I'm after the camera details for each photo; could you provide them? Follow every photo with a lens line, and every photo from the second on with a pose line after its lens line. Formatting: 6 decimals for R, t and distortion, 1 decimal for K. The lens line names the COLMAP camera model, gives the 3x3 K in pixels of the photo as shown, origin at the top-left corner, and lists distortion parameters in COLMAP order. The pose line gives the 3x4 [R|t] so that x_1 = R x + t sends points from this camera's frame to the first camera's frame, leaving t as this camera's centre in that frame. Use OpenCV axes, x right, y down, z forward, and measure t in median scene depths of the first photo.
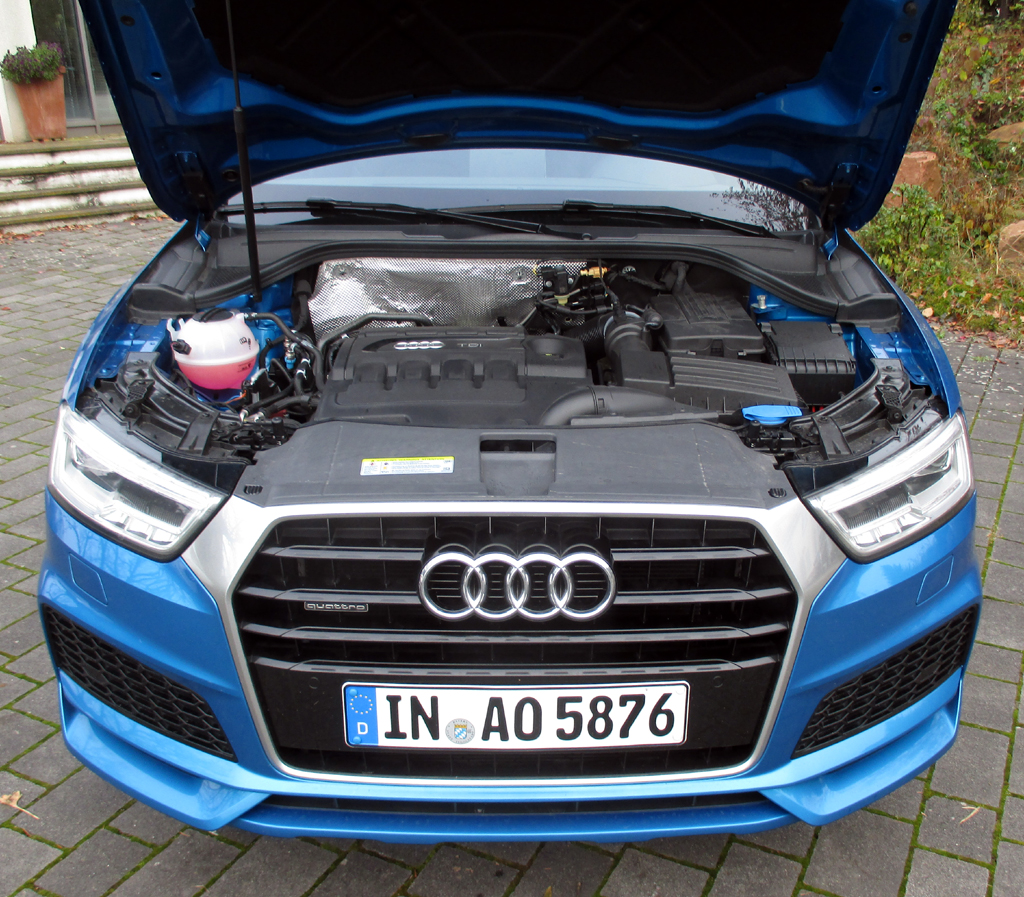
lens RADIAL K [[921.3, 0, 512.0], [0, 921.3, 448.5], [0, 0, 1]] dist [-0.006519, -0.009401]
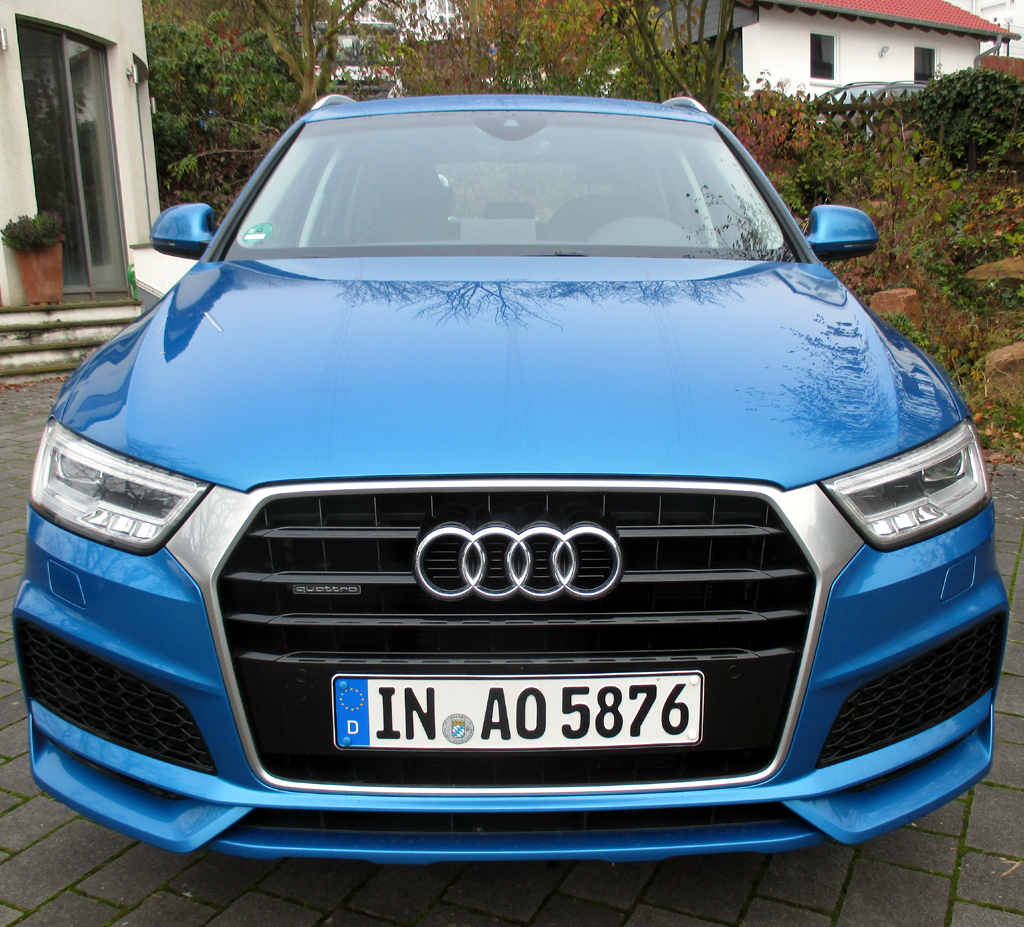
lens RADIAL K [[934.4, 0, 492.0], [0, 934.4, 464.9], [0, 0, 1]] dist [-0.015801, 0.002965]
pose [[0.999927, -0.008643, -0.008426, -0.011287], [0.007477, 0.991518, -0.129754, 0.157275], [0.009476, 0.129681, 0.991510, 0.032138]]
